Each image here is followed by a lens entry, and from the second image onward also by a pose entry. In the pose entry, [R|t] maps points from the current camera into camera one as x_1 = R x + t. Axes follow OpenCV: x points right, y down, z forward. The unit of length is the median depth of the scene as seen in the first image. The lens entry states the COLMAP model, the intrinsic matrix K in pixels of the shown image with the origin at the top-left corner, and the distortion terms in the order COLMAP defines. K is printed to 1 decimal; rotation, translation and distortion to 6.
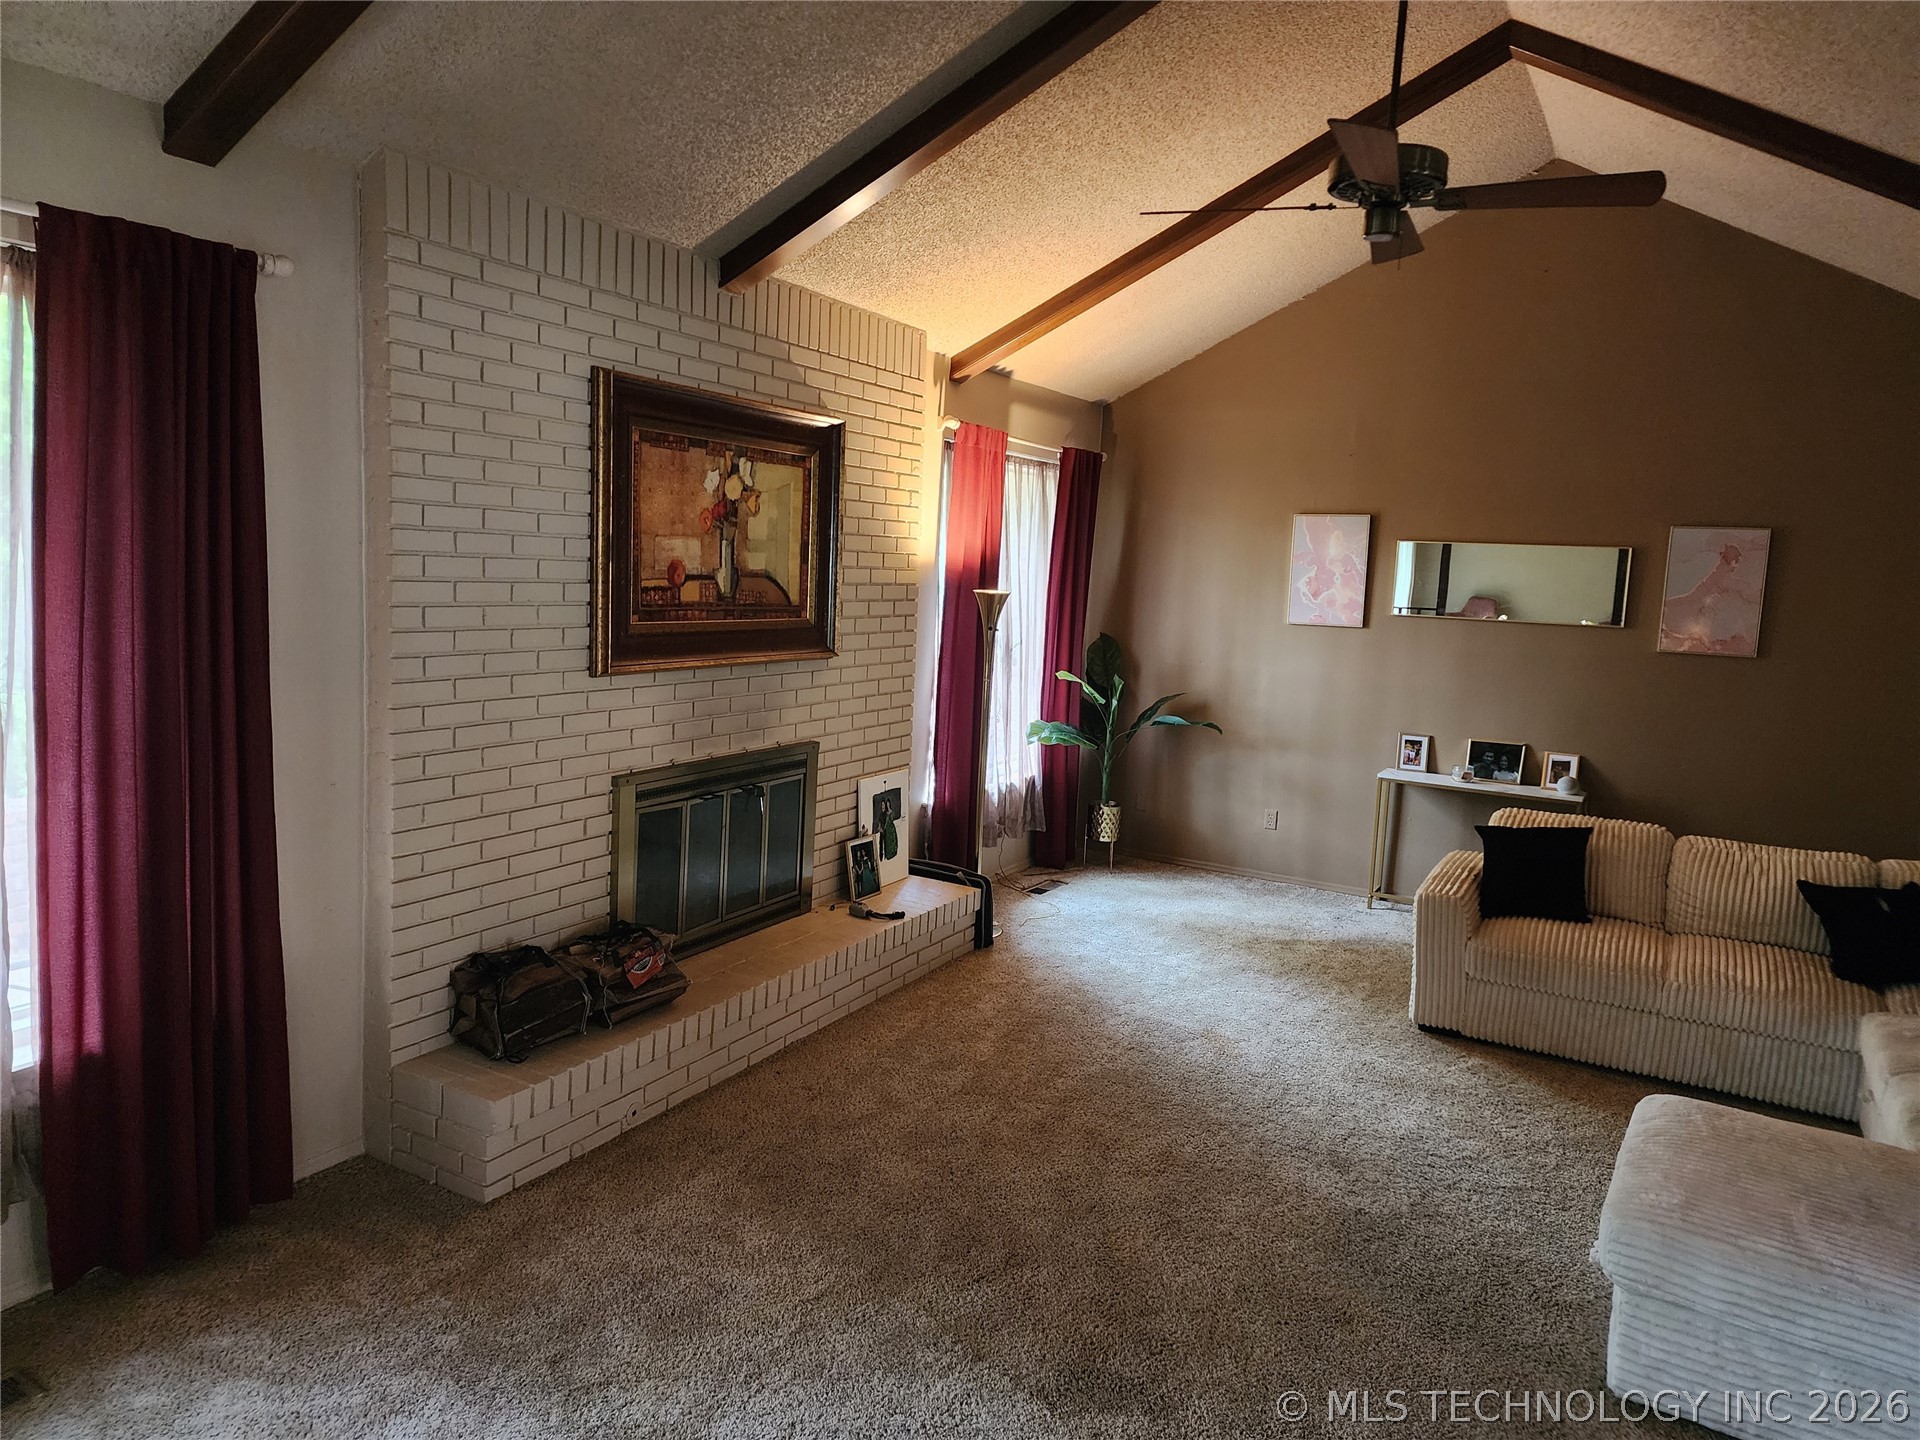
lens RADIAL K [[1271.9, 0, 961.0], [0, 1271.9, 691.9], [0, 0, 1]] dist [0.003068, 0.000695]
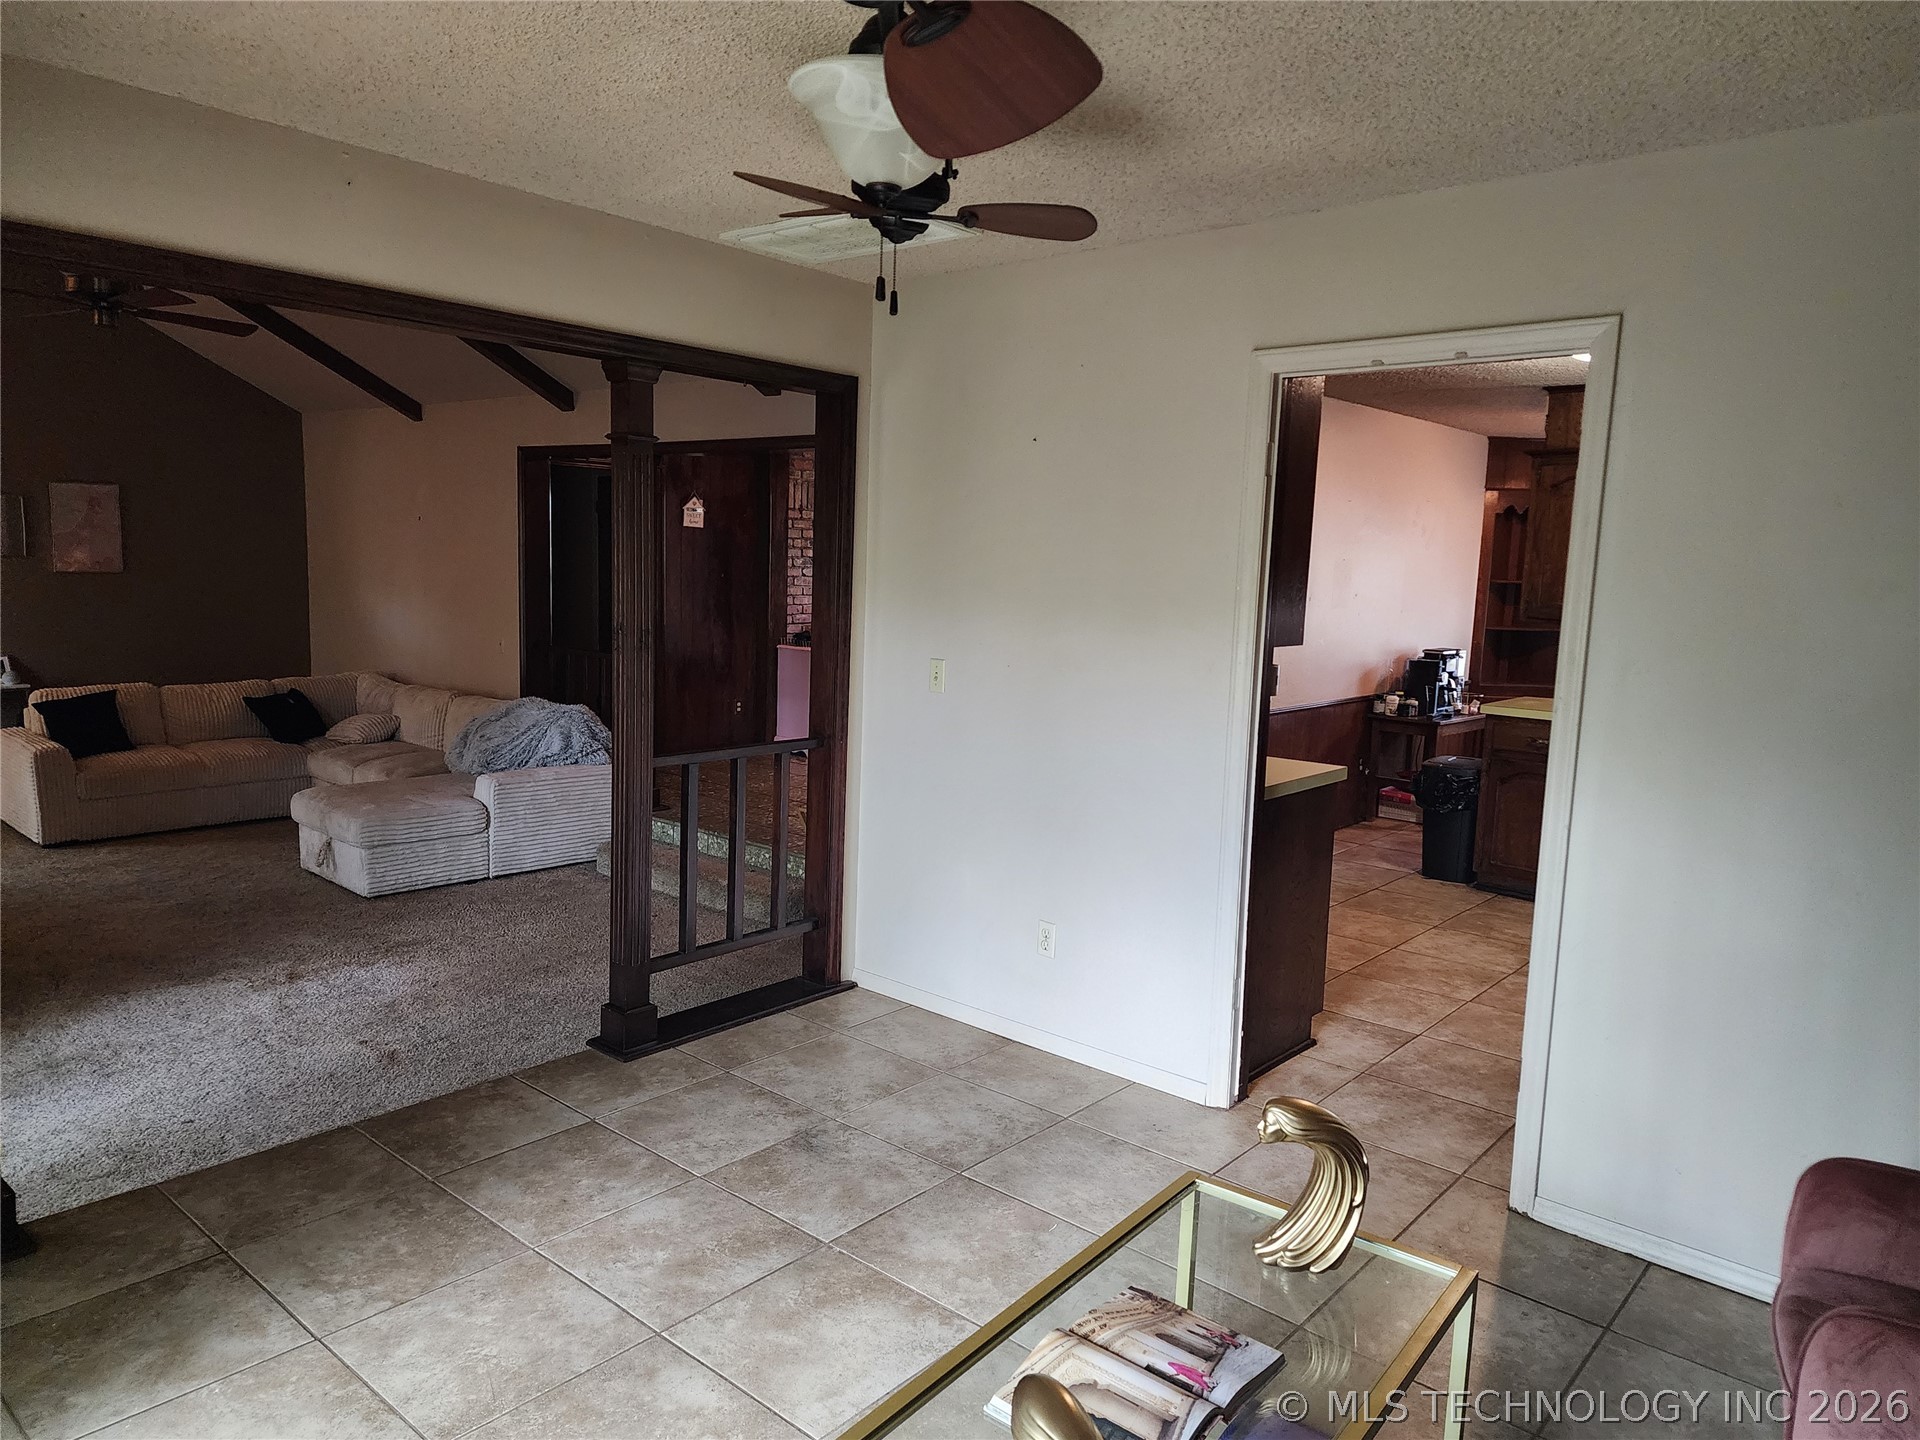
lens RADIAL K [[1299.6, 0, 960.0], [0, 1299.6, 720.0], [0, 0, 1]] dist [0.049575, -0.000260]
pose [[0.214103, -0.175491, 0.960918, -0.686310], [0.083966, 0.983395, 0.160887, -0.024333], [-0.973196, 0.046238, 0.225283, -0.289803]]
